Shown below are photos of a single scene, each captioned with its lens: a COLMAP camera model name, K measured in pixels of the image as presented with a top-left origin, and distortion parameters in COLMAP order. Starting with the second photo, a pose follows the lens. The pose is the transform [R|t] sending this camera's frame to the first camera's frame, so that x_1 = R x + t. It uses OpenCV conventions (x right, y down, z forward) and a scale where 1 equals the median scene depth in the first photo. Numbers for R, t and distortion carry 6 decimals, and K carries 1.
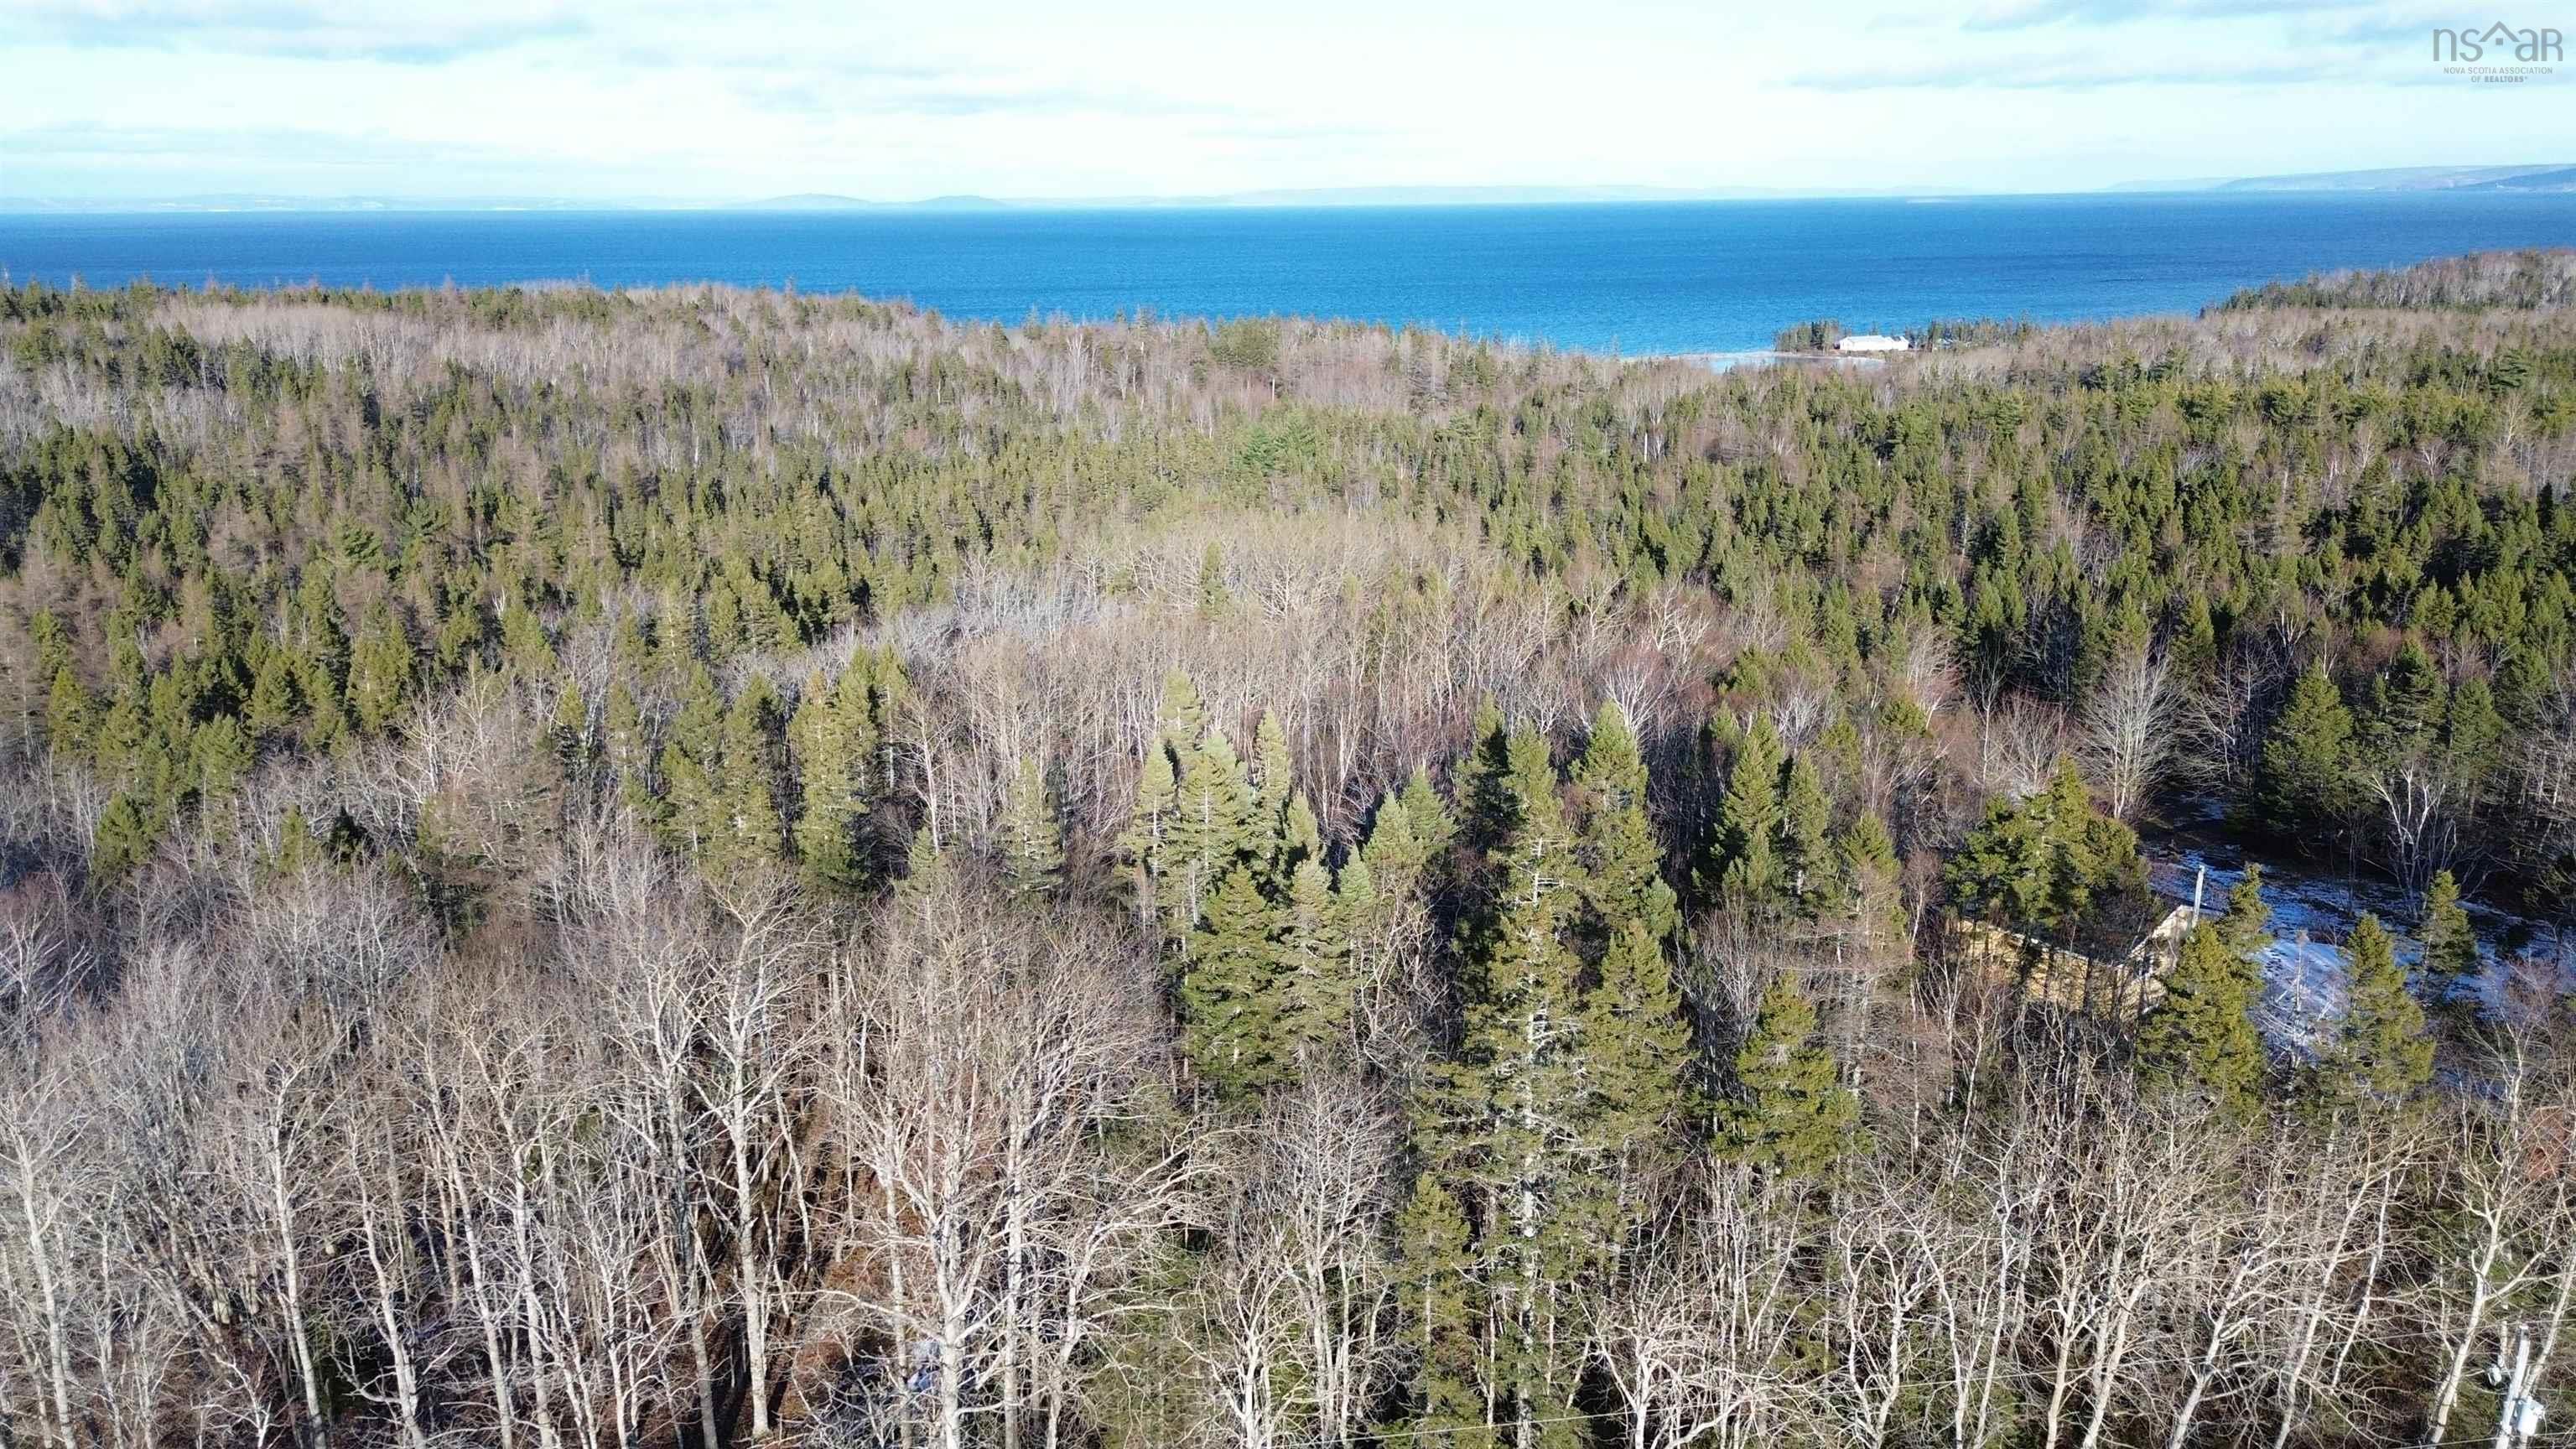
lens RADIAL K [[1874.0, 0, 1289.5], [0, 1874.0, 721.3], [0, 0, 1]] dist [0.065133, -0.062233]
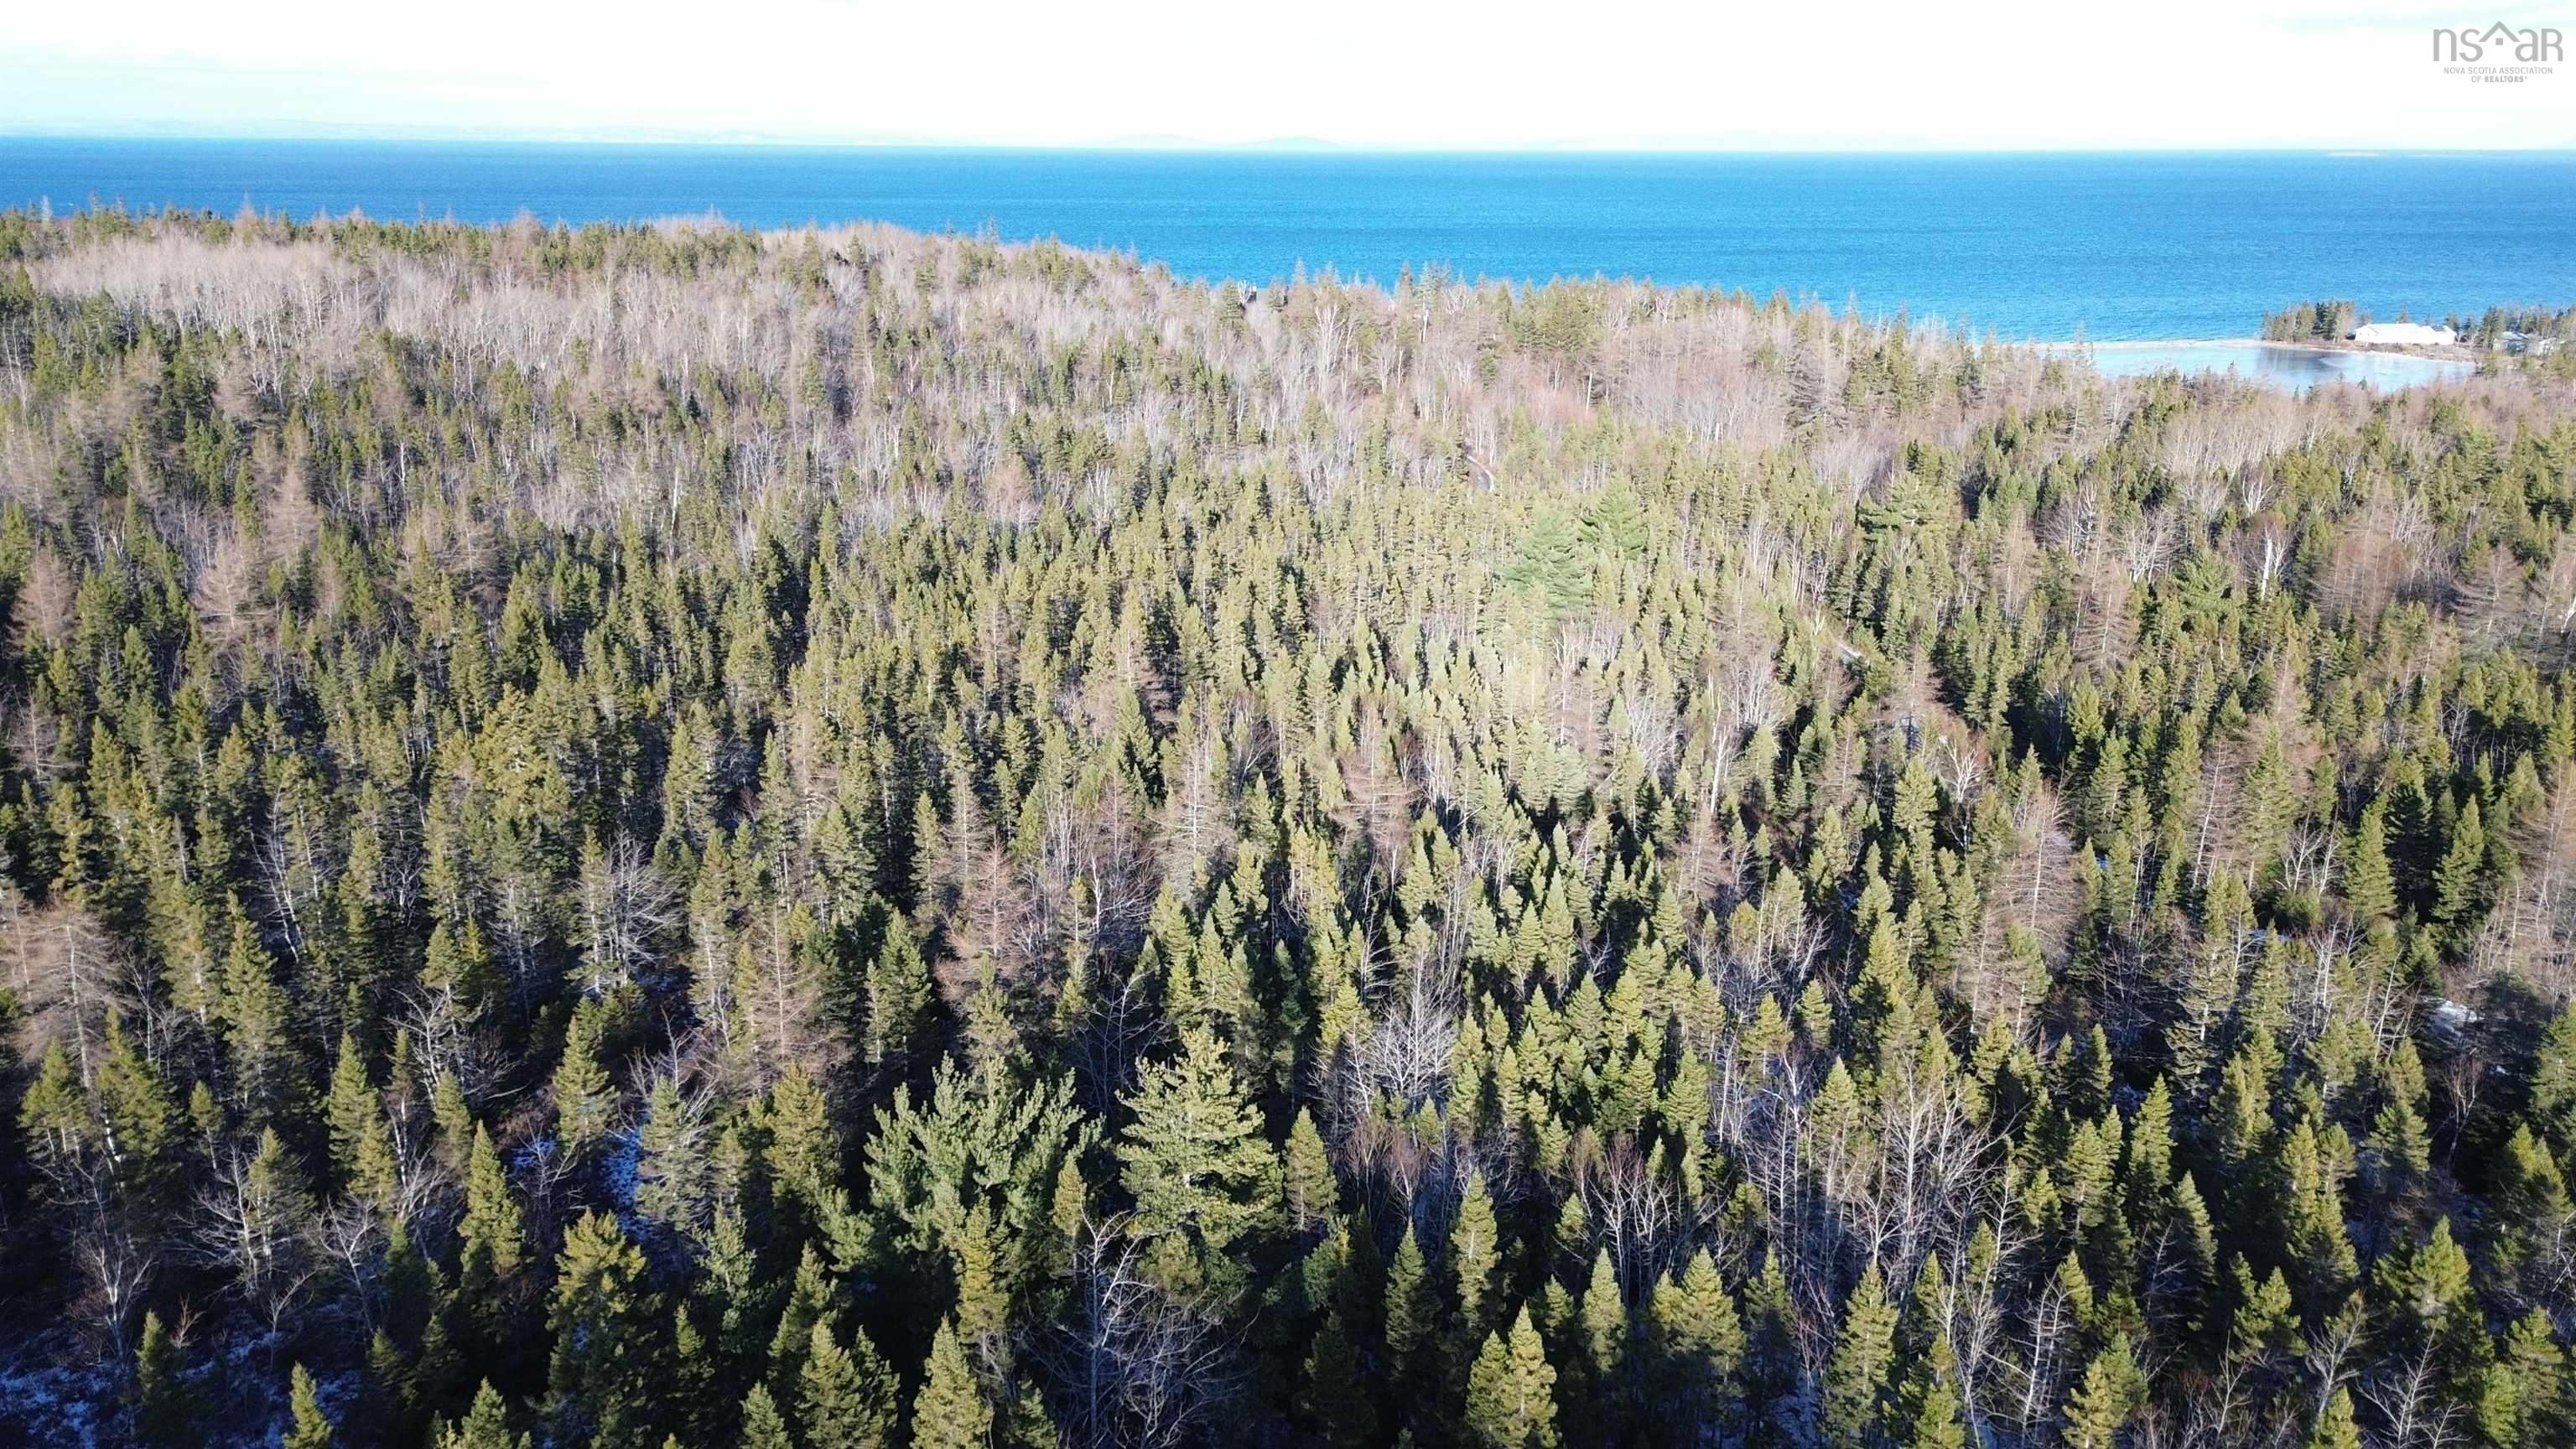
lens RADIAL K [[1874.0, 0, 1289.3], [0, 1874.0, 747.1], [0, 0, 1]] dist [0.065133, -0.062233]
pose [[0.985455, 0.066079, -0.156564, -0.000399], [-0.059750, 0.997208, 0.044797, -0.164204], [0.159087, -0.034791, 0.986651, 0.663726]]
